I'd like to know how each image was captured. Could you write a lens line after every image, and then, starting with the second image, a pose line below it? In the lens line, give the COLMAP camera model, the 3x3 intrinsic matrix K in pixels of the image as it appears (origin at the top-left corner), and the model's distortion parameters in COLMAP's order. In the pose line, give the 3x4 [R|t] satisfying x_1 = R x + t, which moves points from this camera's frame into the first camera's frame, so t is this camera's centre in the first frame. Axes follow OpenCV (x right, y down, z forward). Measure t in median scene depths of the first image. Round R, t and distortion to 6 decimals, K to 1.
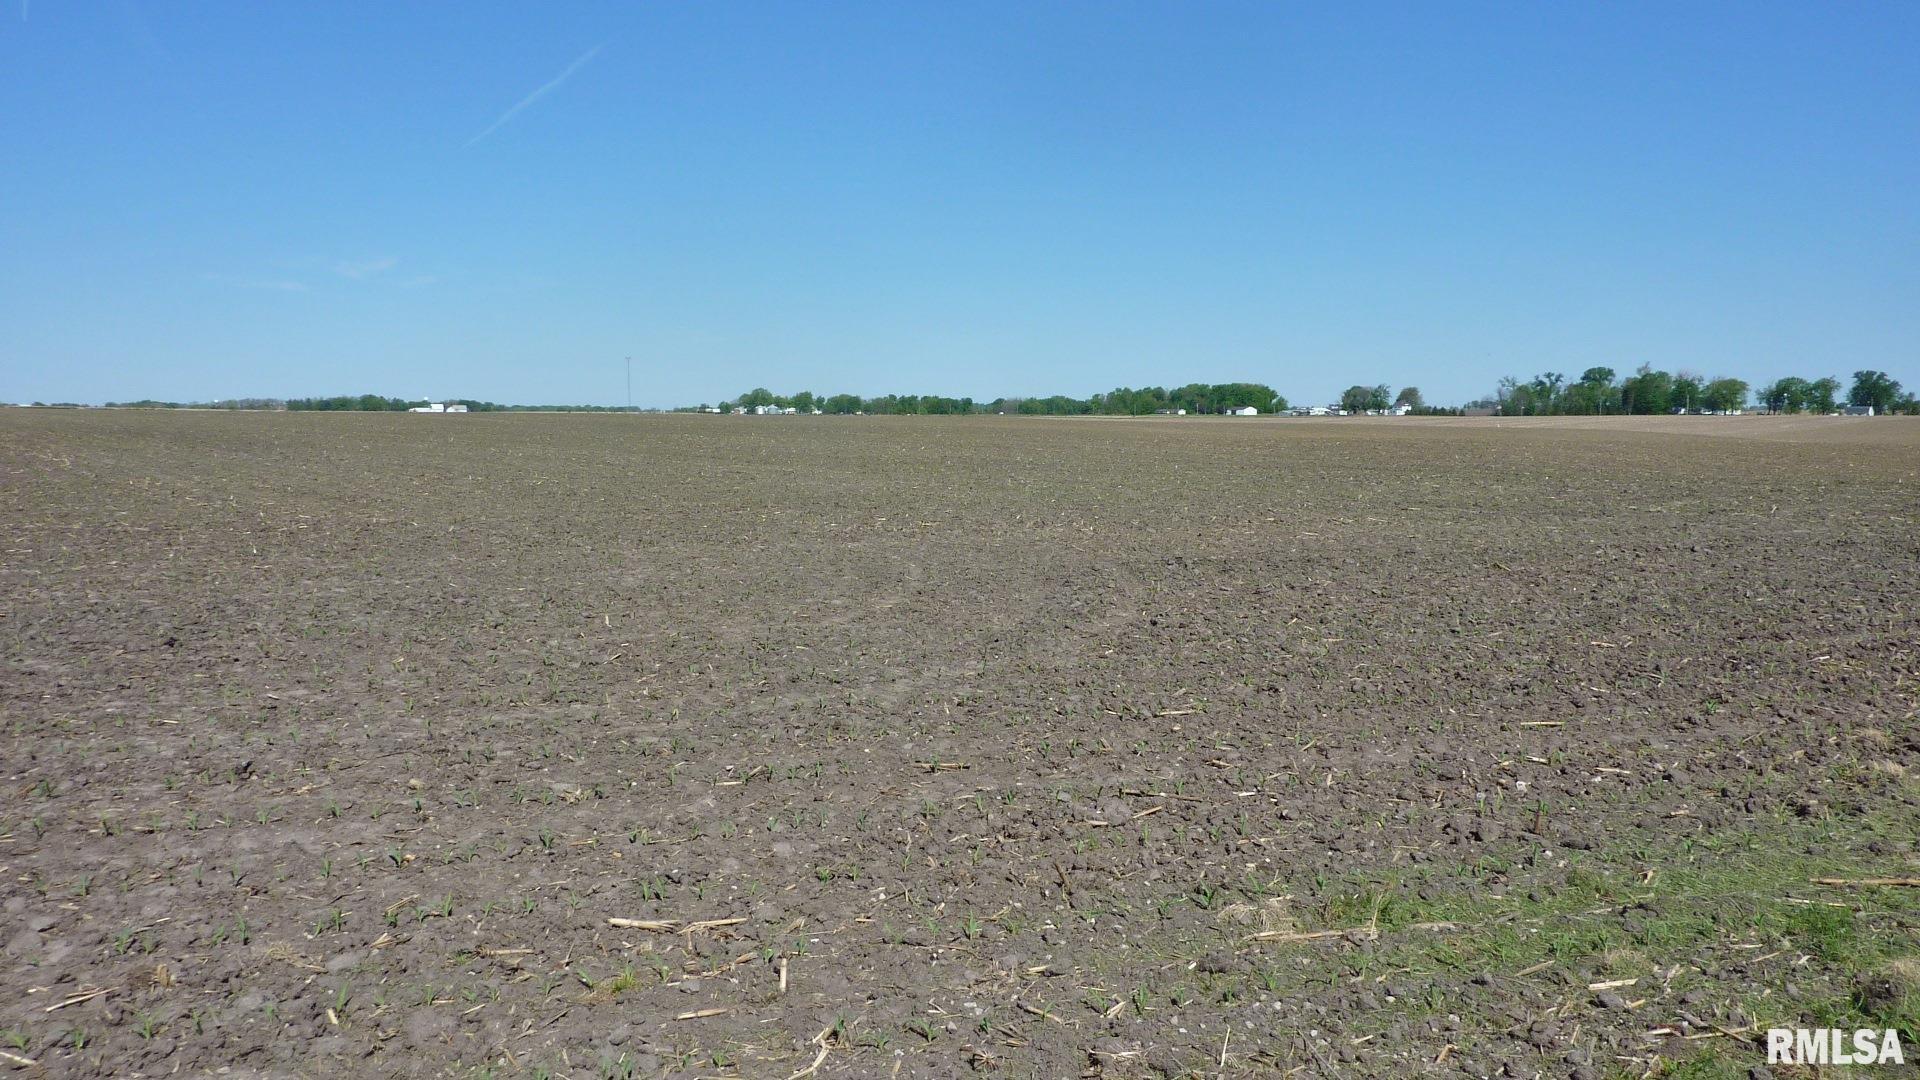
lens RADIAL K [[1438.0, 0, 960.0], [0, 1438.0, 540.0], [0, 0, 1]] dist [-0.018622, -0.003922]
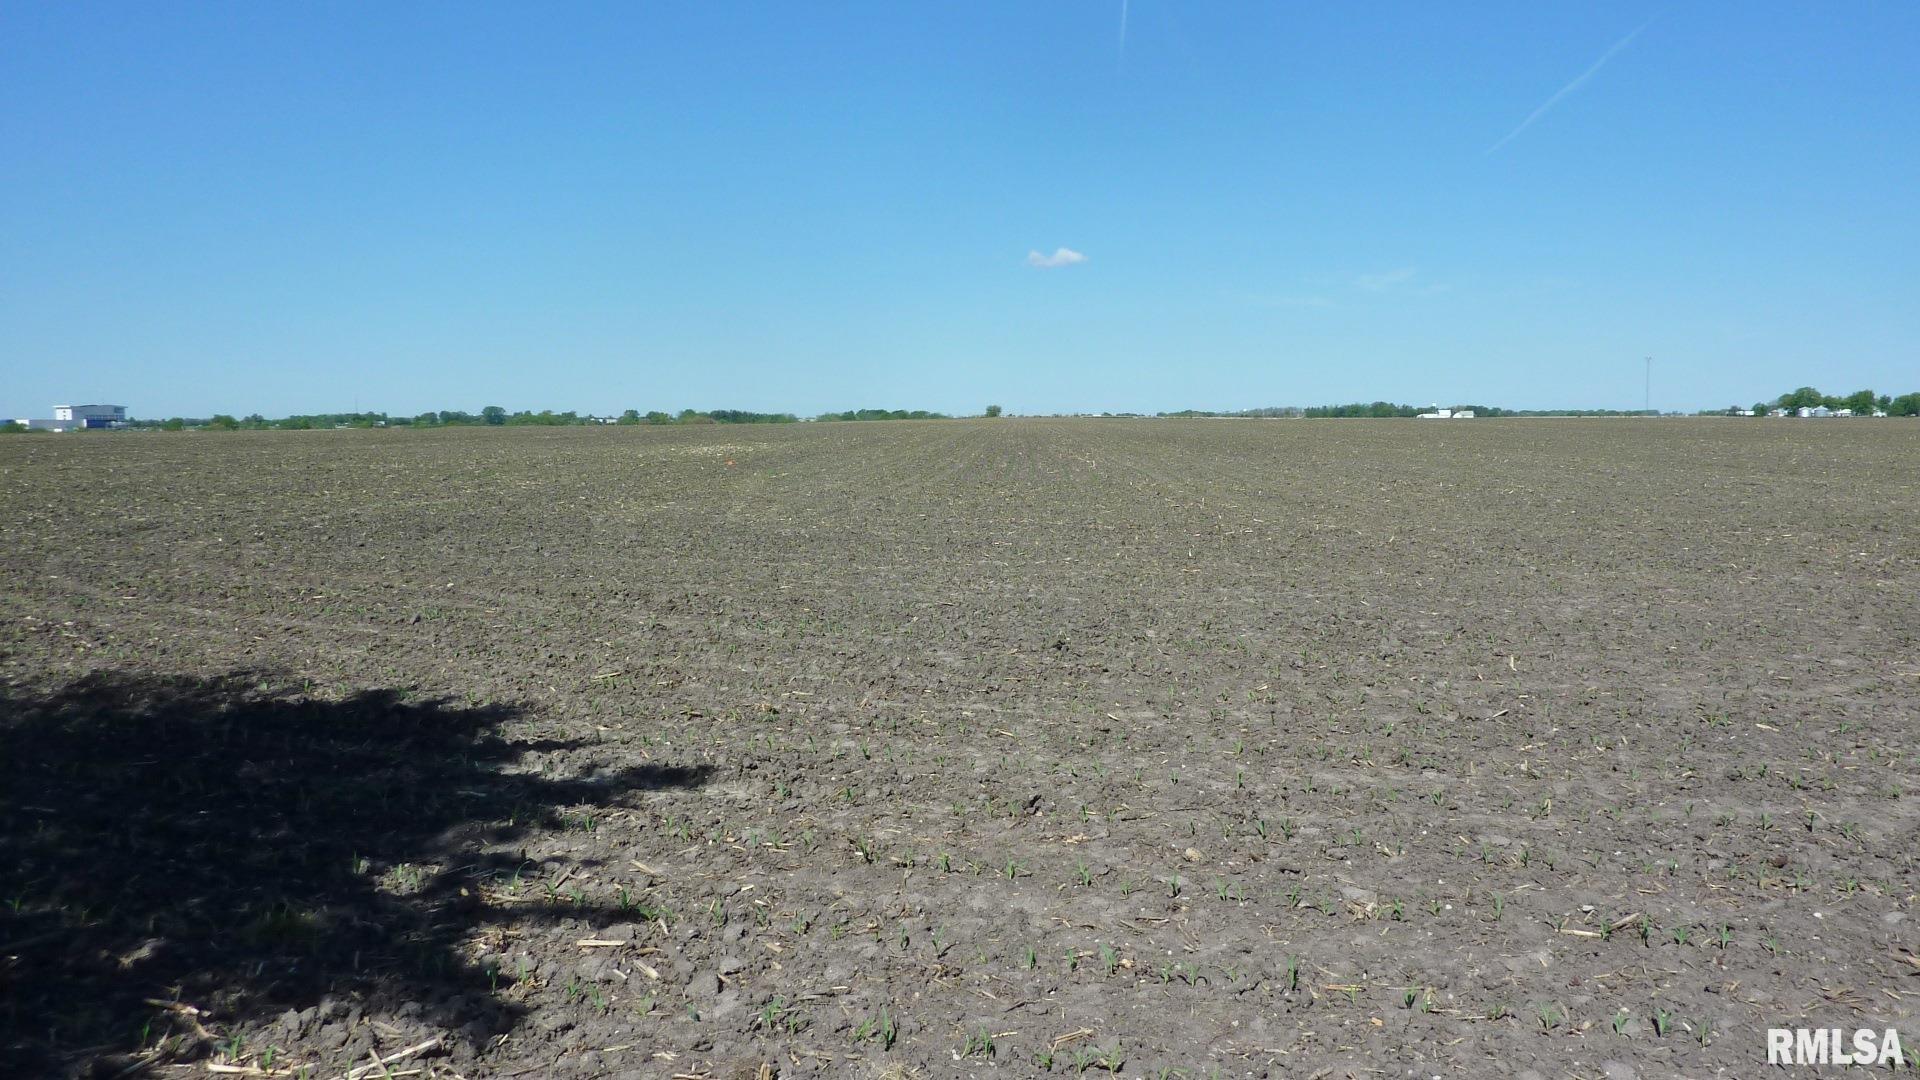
lens RADIAL K [[1426.7, 0, 960.0], [0, 1426.7, 540.0], [0, 0, 1]] dist [-0.031682, -0.008883]
pose [[0.777868, 0.041435, -0.627060, 0.012605], [-0.043530, 0.998980, 0.012012, -0.007818], [0.626918, 0.017952, 0.778878, 0.120426]]
